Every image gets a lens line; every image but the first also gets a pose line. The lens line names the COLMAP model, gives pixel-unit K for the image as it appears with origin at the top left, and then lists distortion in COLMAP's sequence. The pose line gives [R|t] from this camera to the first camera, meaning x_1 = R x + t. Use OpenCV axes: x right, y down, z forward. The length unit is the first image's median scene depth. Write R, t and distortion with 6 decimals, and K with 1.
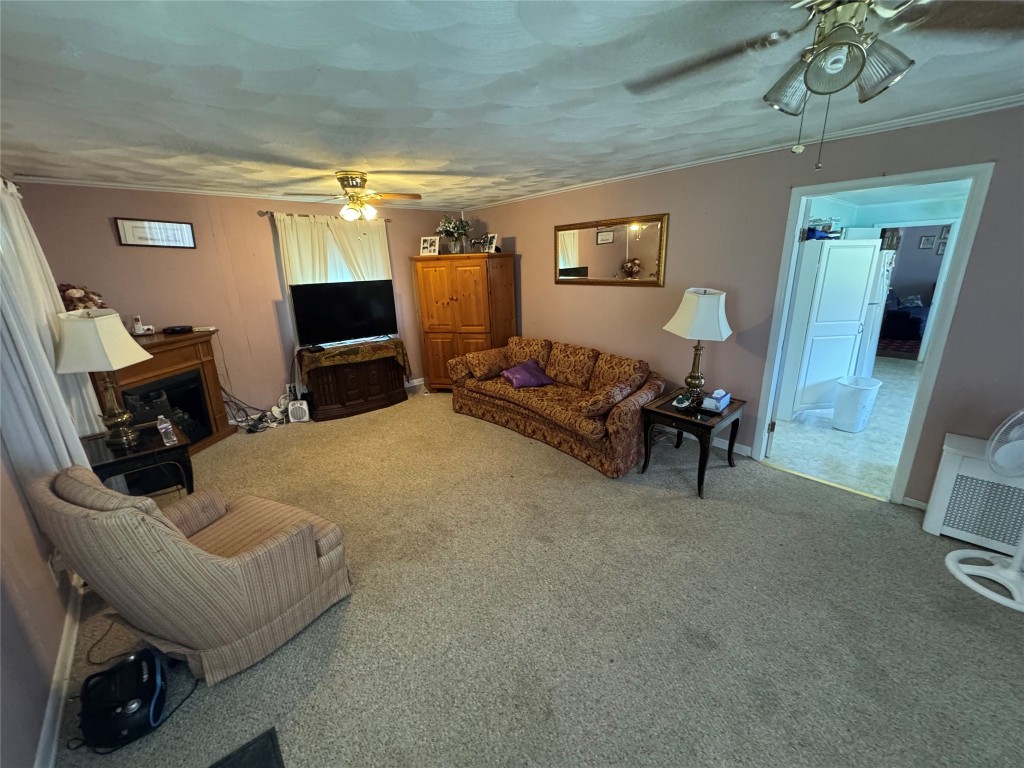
lens RADIAL K [[408.0, 0, 512.0], [0, 408.0, 381.1], [0, 0, 1]] dist [-0.002665, 0.000196]
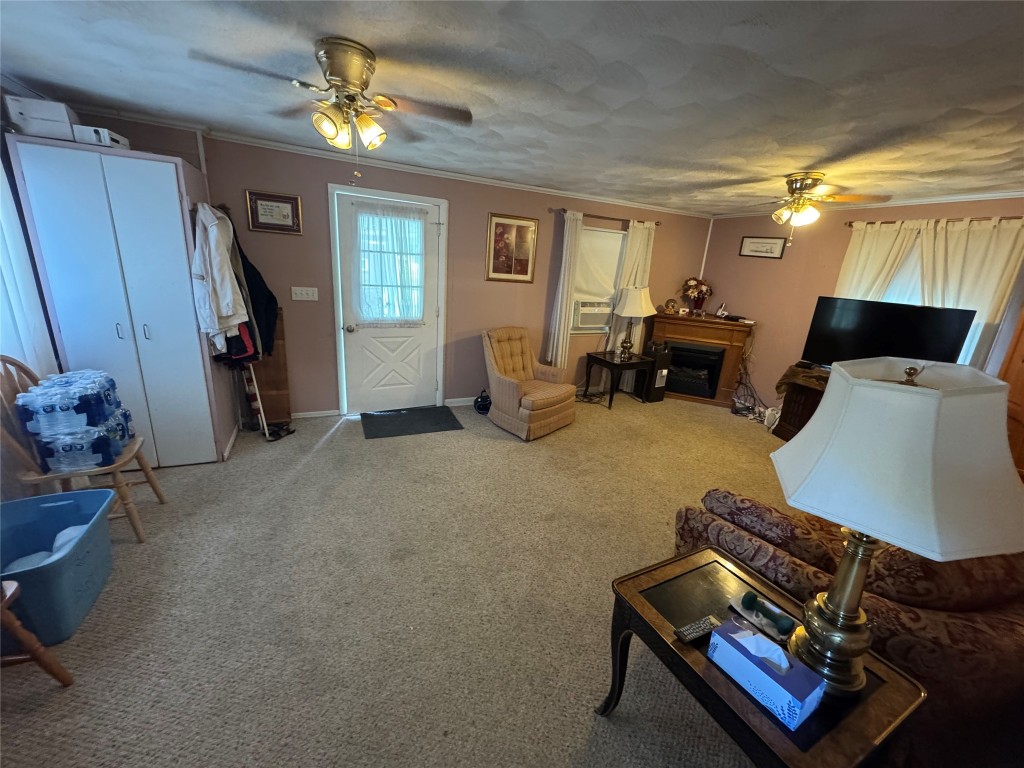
lens RADIAL K [[408.0, 0, 512.0], [0, 408.0, 381.1], [0, 0, 1]] dist [-0.002665, 0.000196]
pose [[-0.272681, 0.271598, -0.922973, 0.730519], [-0.329249, 0.875061, 0.354772, -0.196328], [0.904014, 0.400627, -0.149189, 0.682176]]
